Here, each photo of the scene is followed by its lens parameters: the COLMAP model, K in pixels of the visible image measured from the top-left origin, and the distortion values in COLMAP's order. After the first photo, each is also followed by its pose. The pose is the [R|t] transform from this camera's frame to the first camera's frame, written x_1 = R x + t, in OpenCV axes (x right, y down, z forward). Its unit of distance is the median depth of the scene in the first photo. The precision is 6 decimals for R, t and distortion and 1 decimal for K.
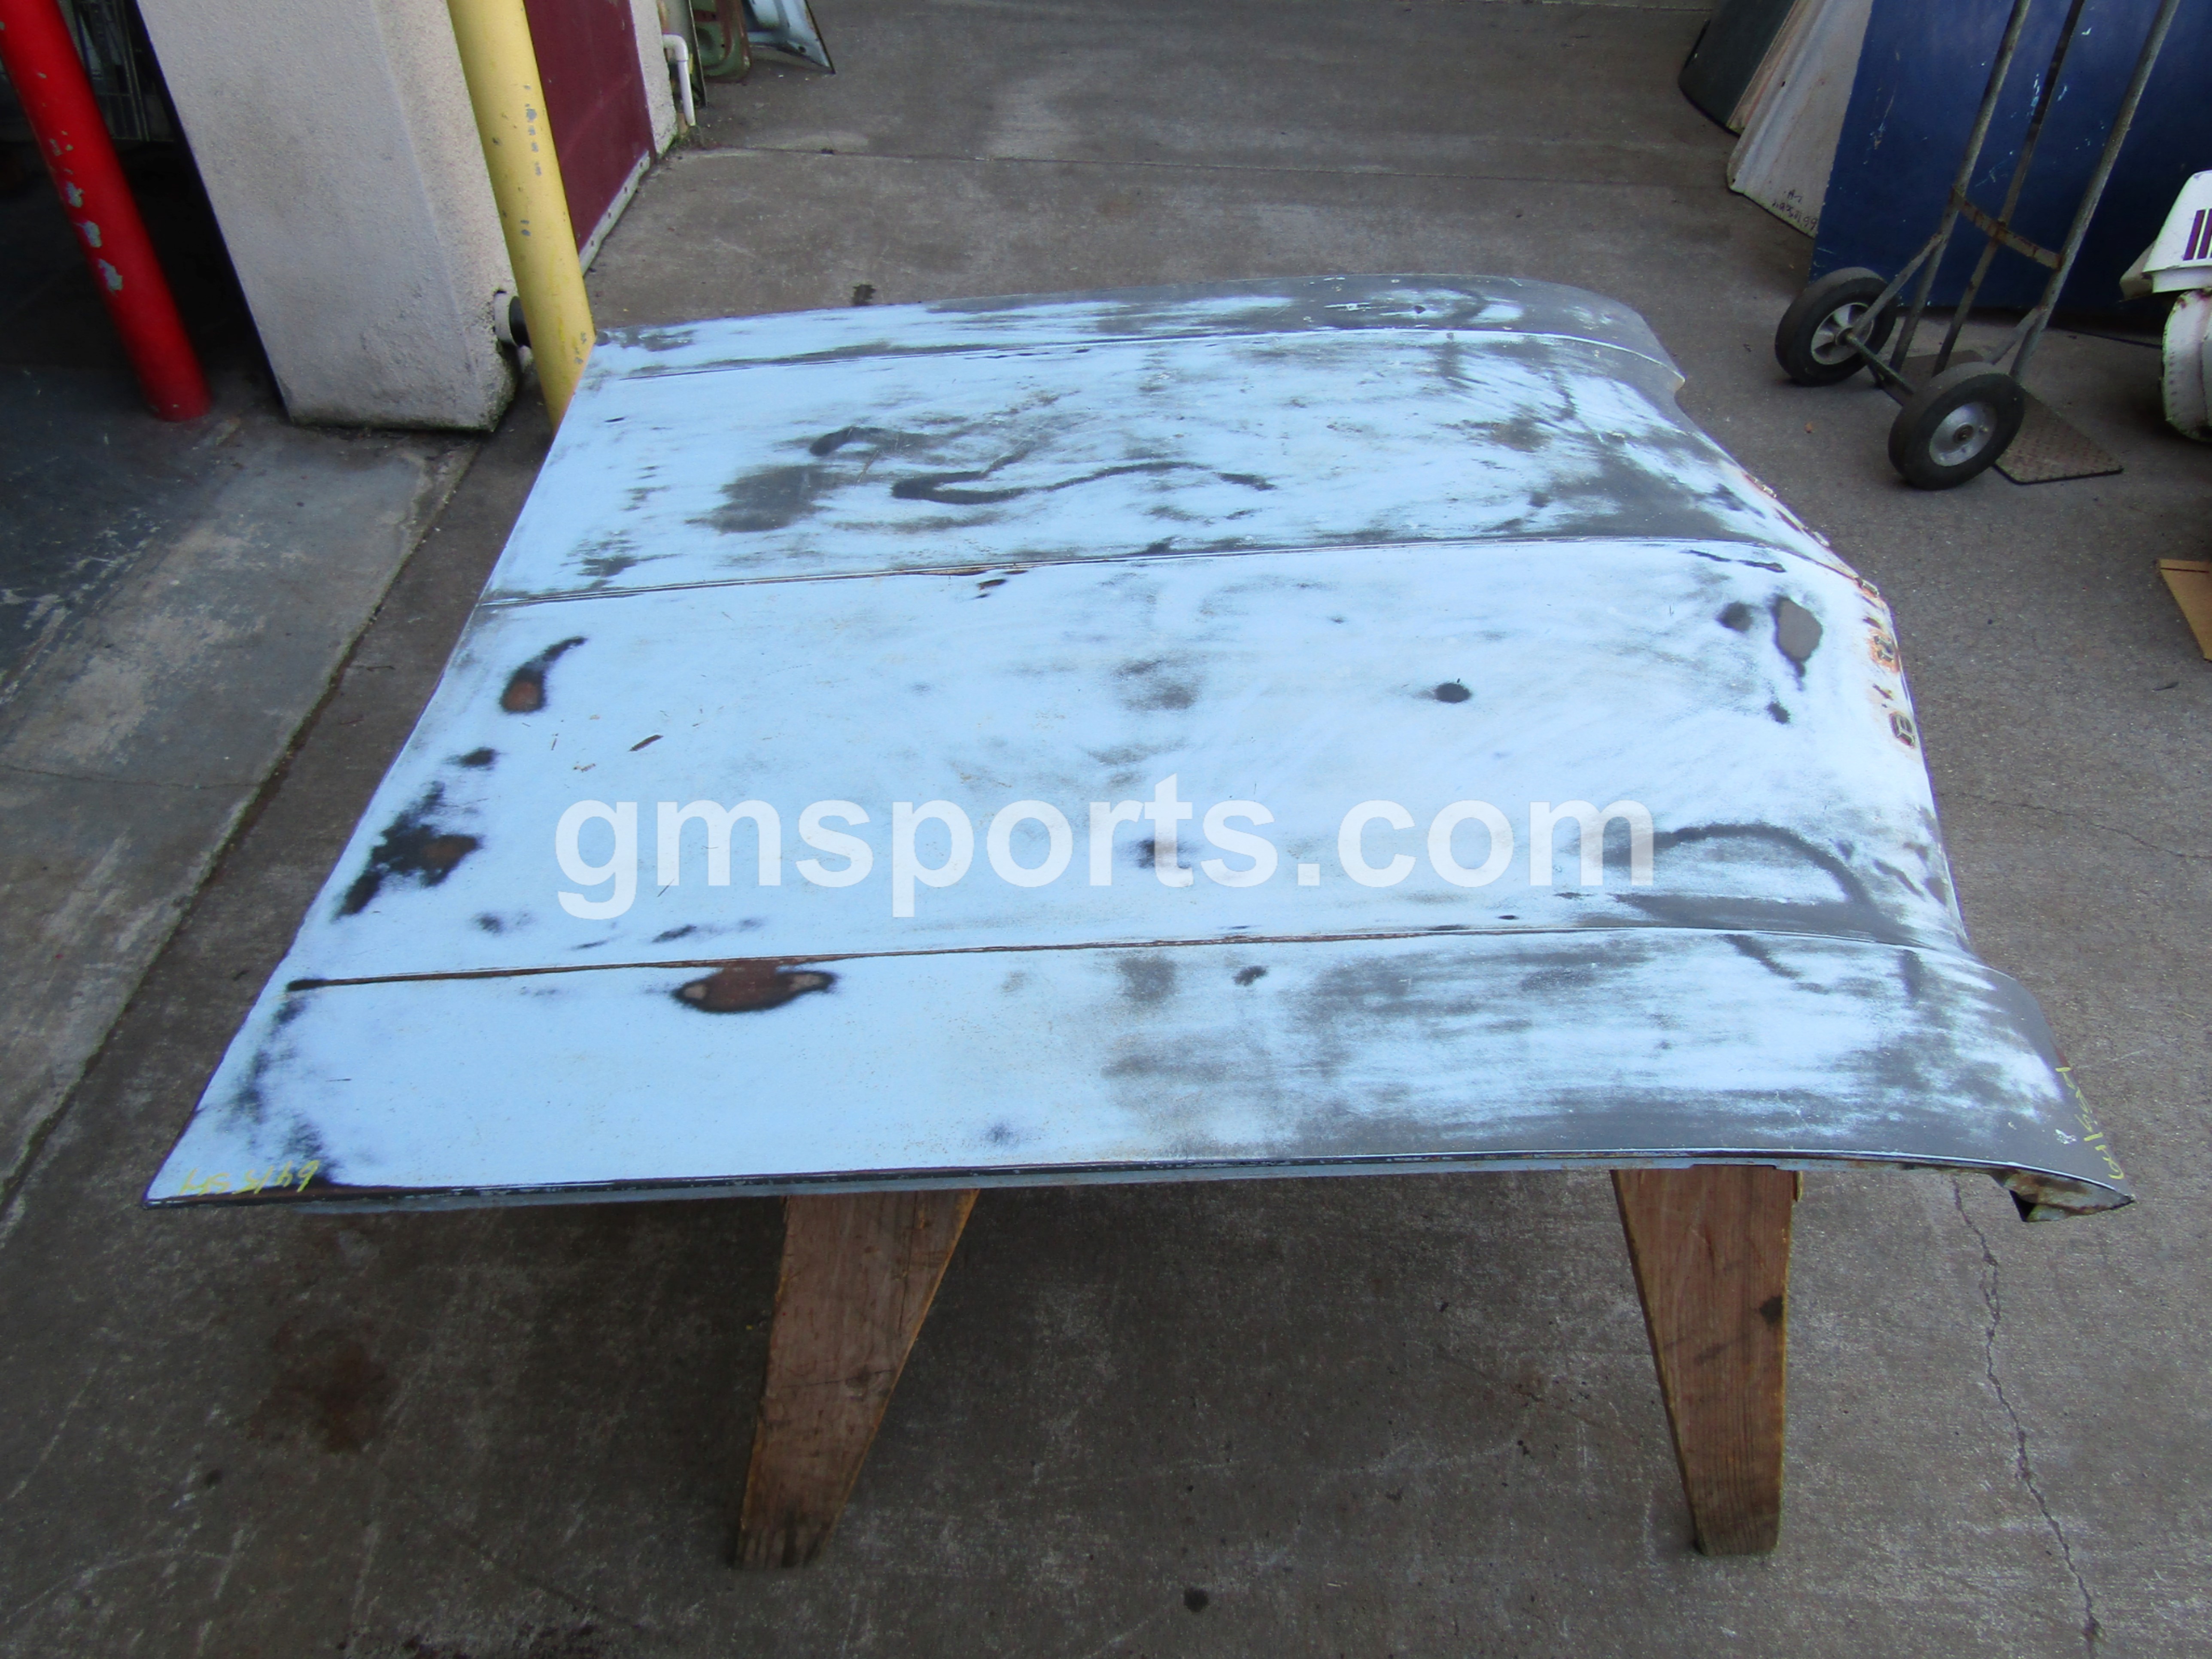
lens RADIAL K [[1577.5, 0, 1102.0], [0, 1577.5, 816.8], [0, 0, 1]] dist [-0.011558, 0.004320]
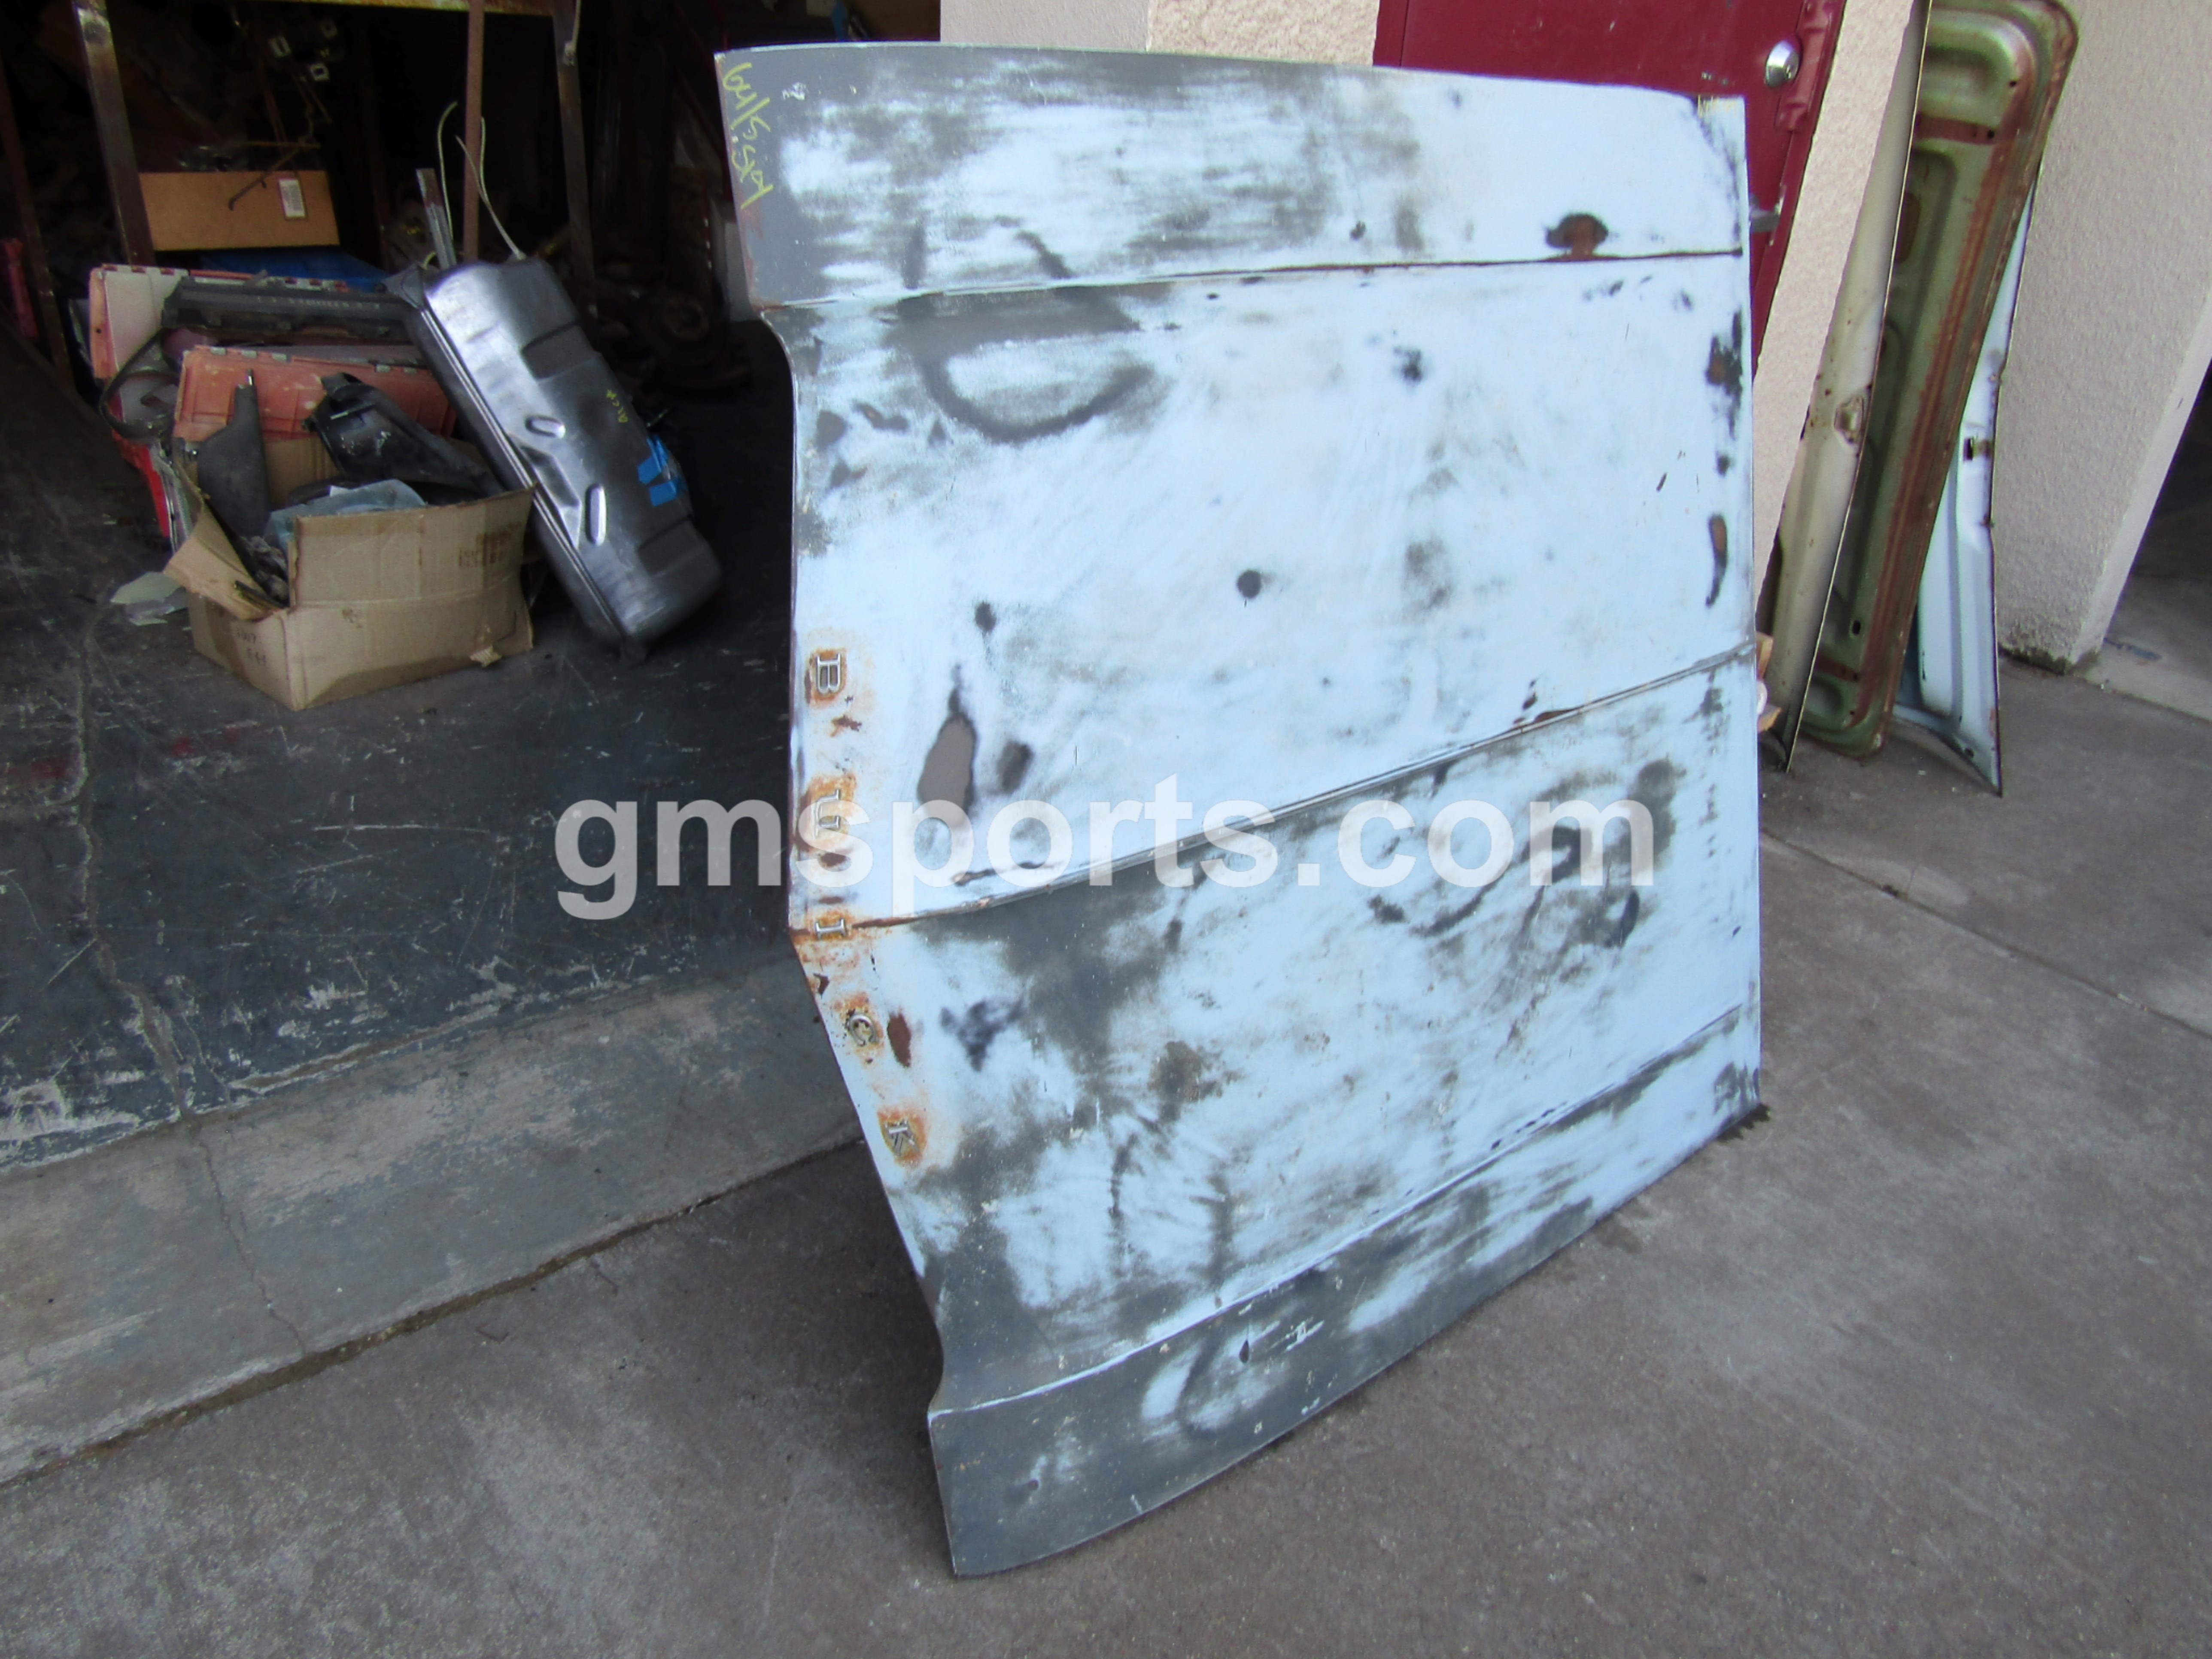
lens RADIAL K [[1577.5, 0, 1106.4], [0, 1577.5, 843.8], [0, 0, 1]] dist [-0.011558, 0.004320]
pose [[-0.797150, 0.238727, -0.554583, 0.828138], [-0.513317, -0.751564, 0.414316, -0.535880], [-0.317896, 0.614949, 0.721651, 0.322214]]
